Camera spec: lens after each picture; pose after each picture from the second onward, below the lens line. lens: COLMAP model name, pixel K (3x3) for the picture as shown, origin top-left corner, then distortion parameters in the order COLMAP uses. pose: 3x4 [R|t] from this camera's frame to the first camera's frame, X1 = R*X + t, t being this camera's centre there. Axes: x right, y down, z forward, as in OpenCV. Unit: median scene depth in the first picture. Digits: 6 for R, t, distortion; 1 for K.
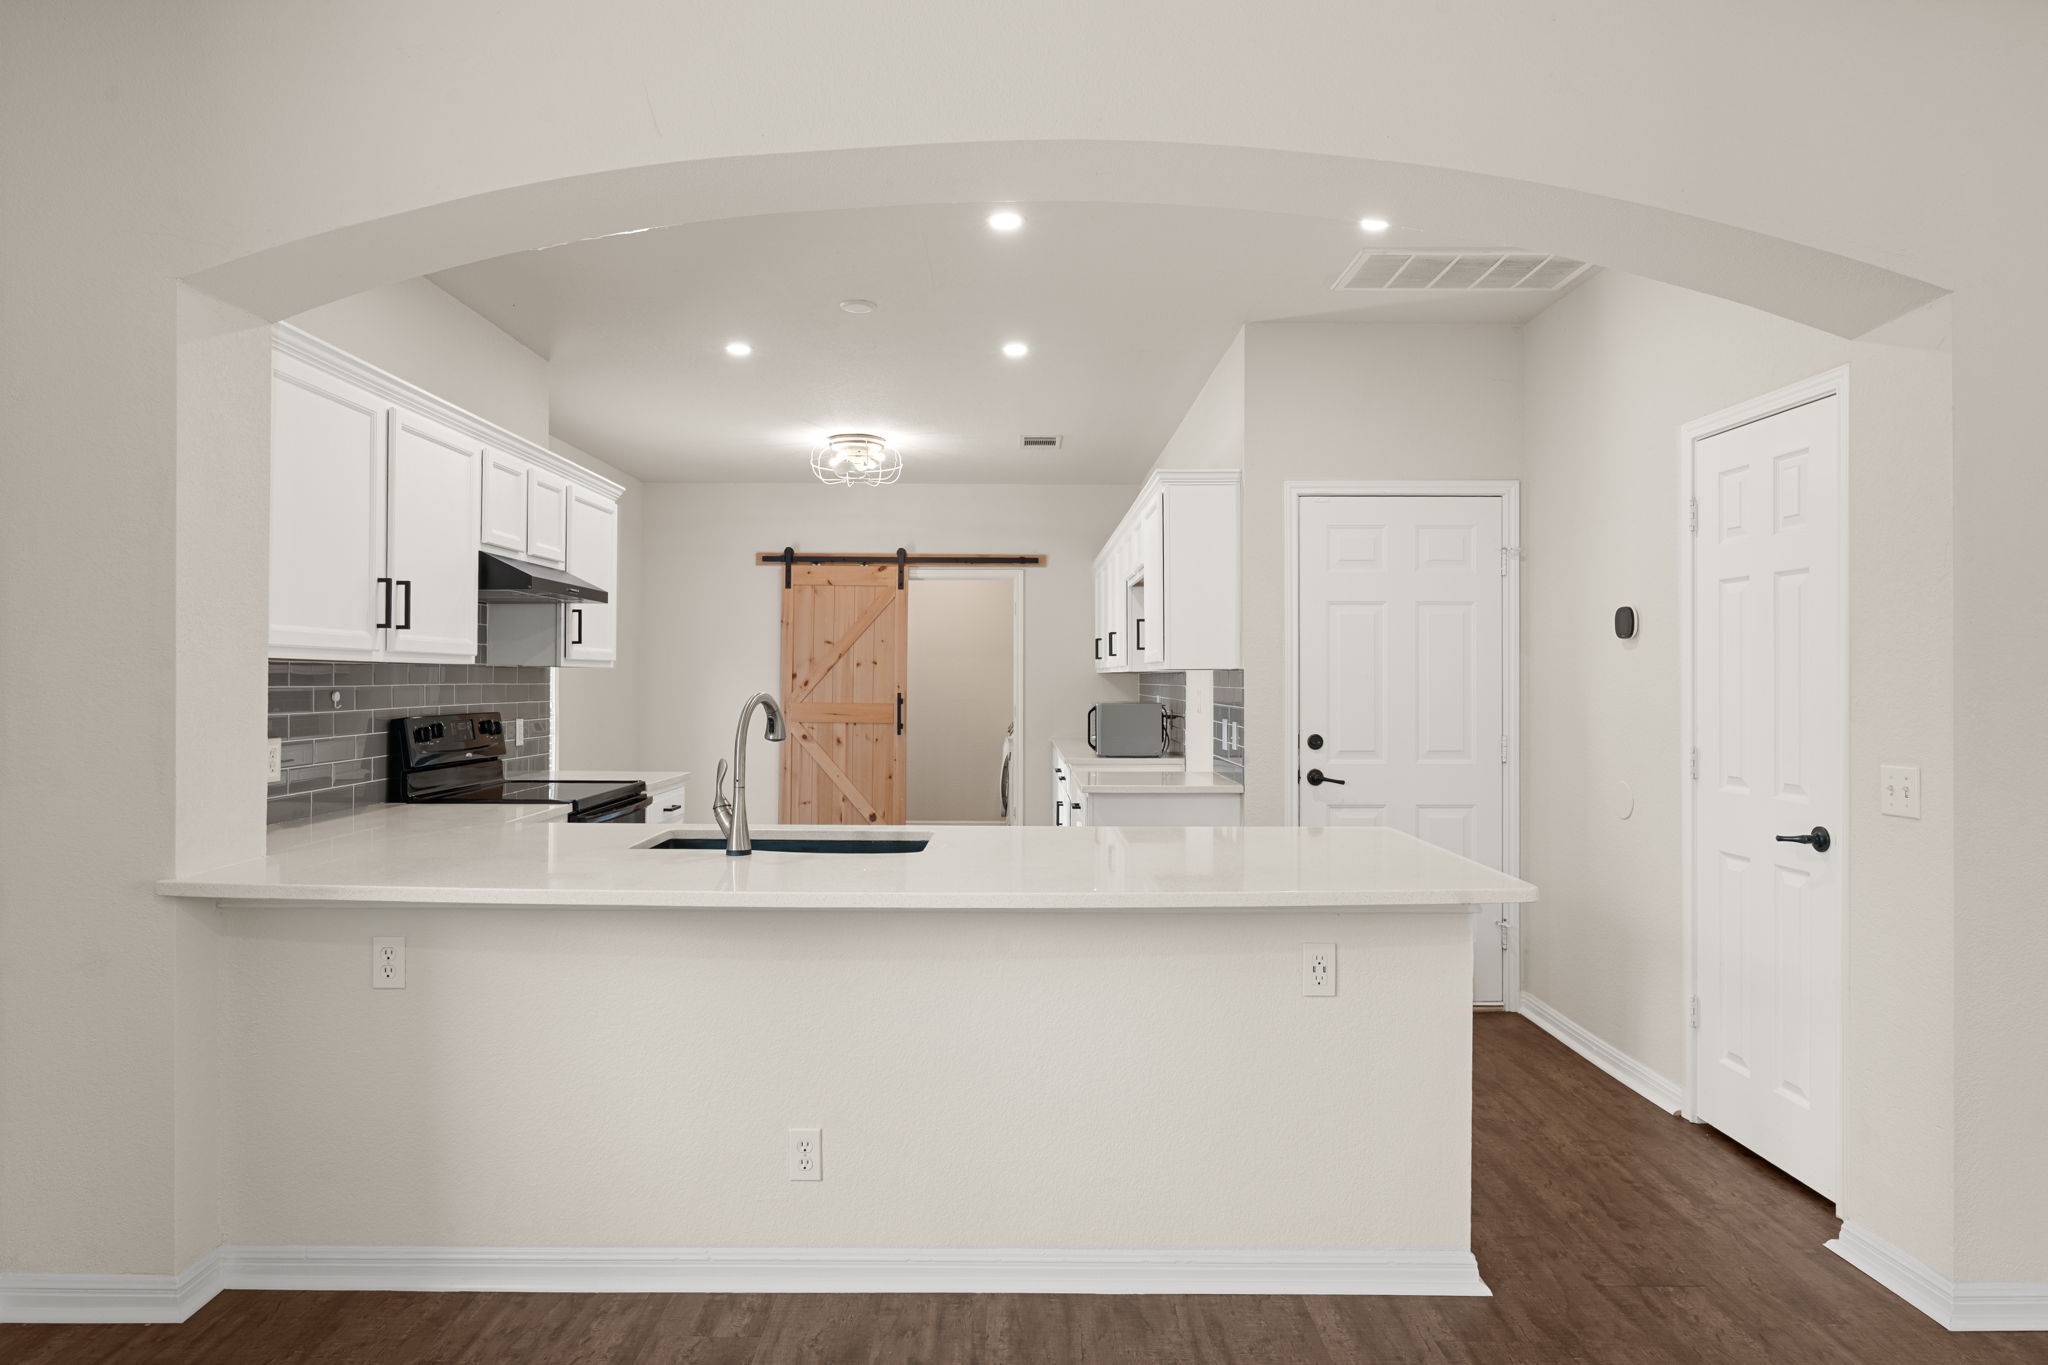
lens RADIAL K [[1221.2, 0, 1010.5], [0, 1221.2, 670.4], [0, 0, 1]] dist [0.010043, 0.003028]
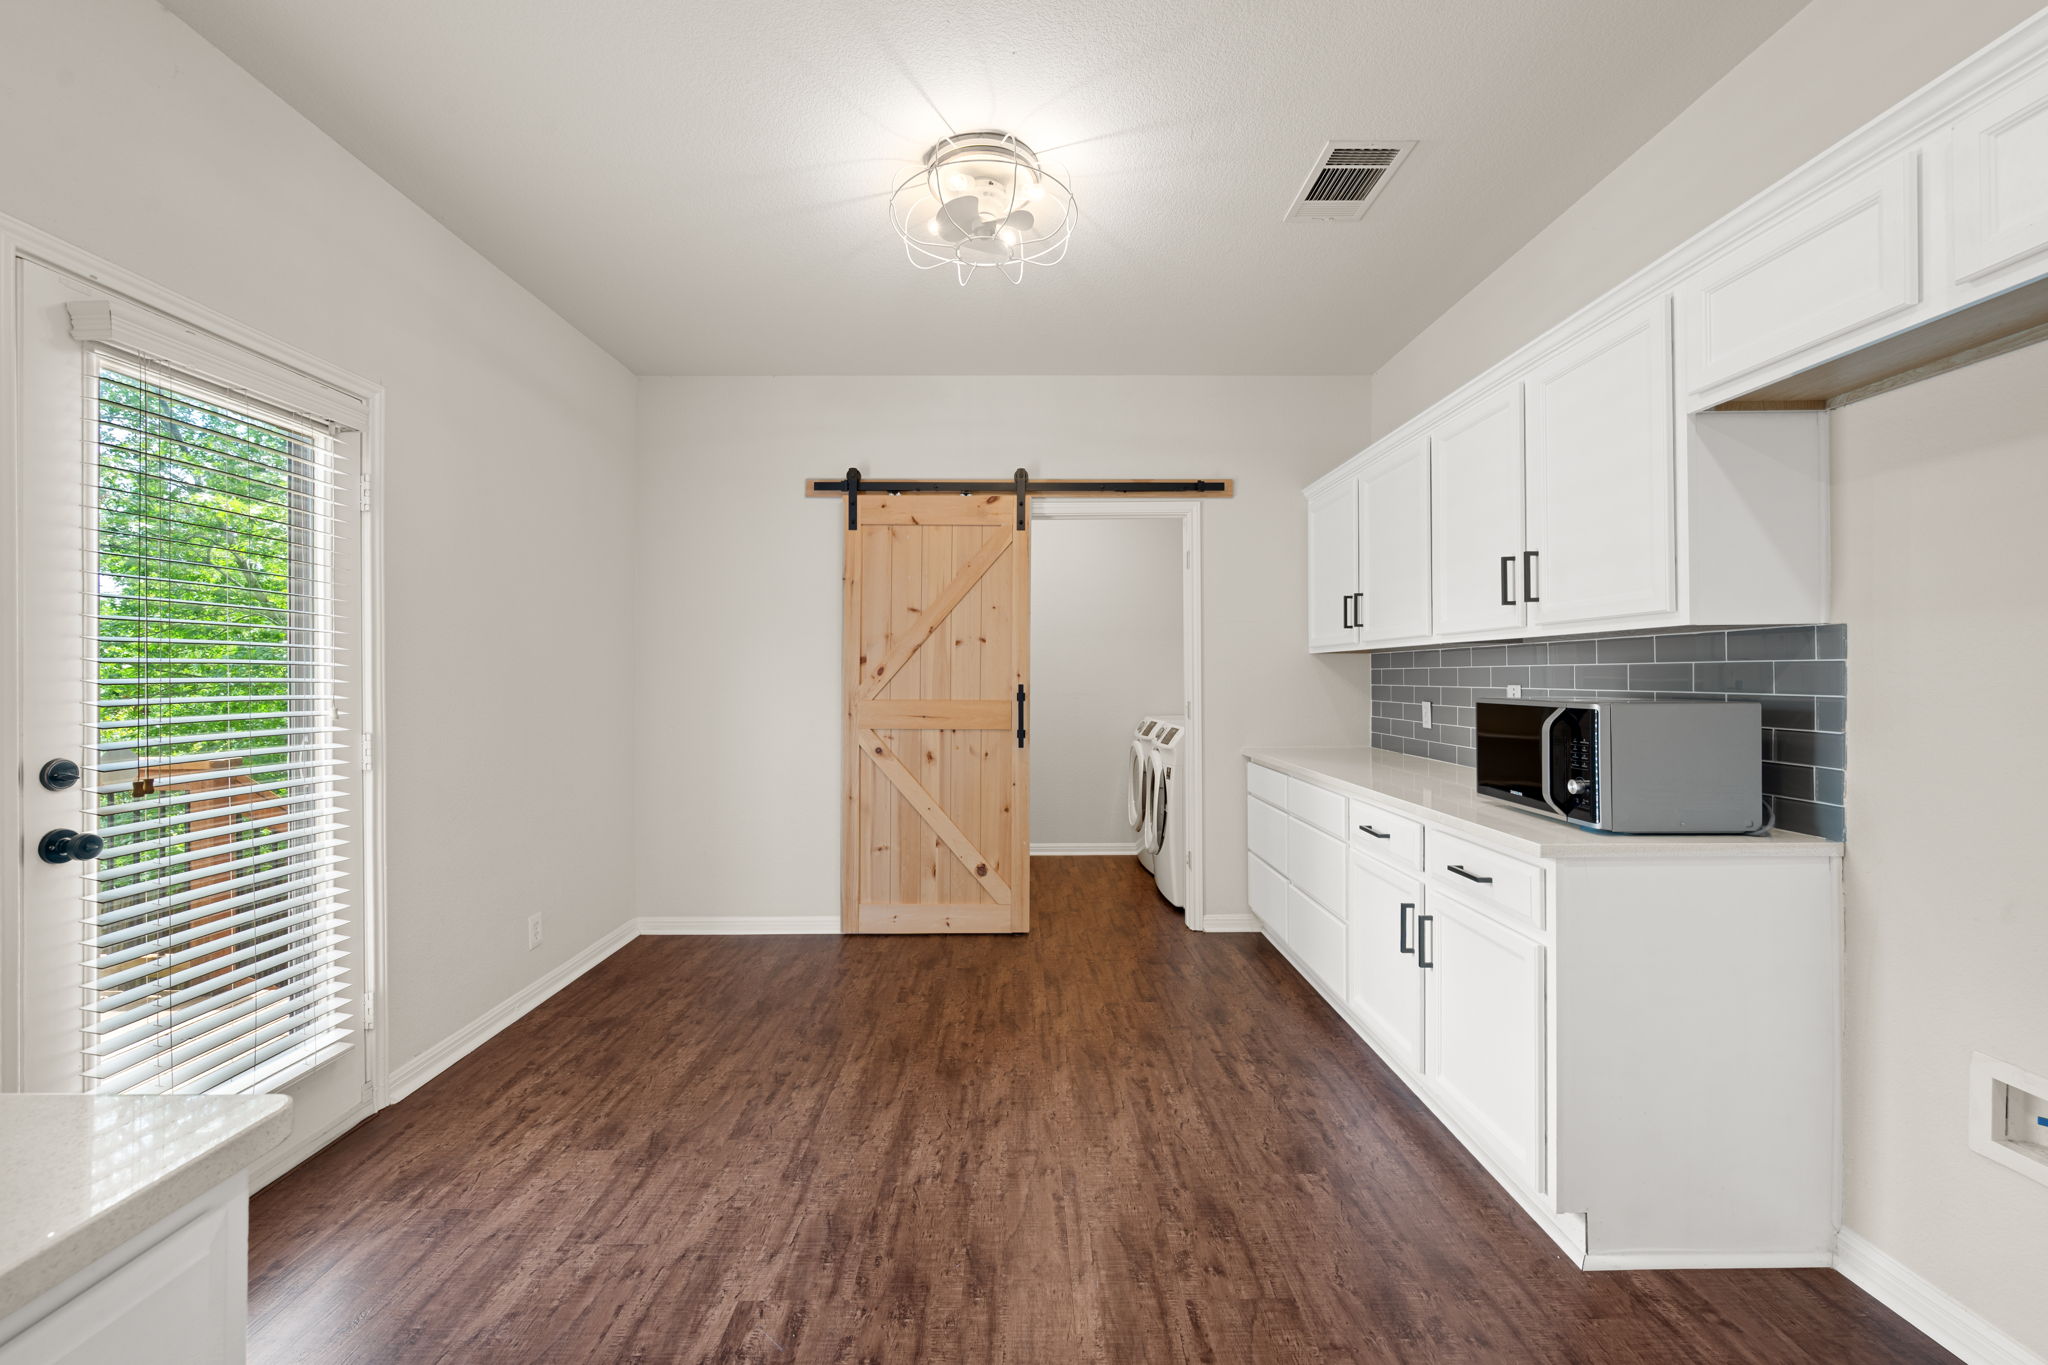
lens RADIAL K [[950.4, 0, 1060.7], [0, 950.4, 682.6], [0, 0, 1]] dist [-0.000038, -0.001861]
pose [[0.999944, -0.005542, 0.008978, -0.073154], [0.005411, 0.999880, 0.014494, 0.009778], [-0.009057, -0.014445, 0.999855, 0.476884]]
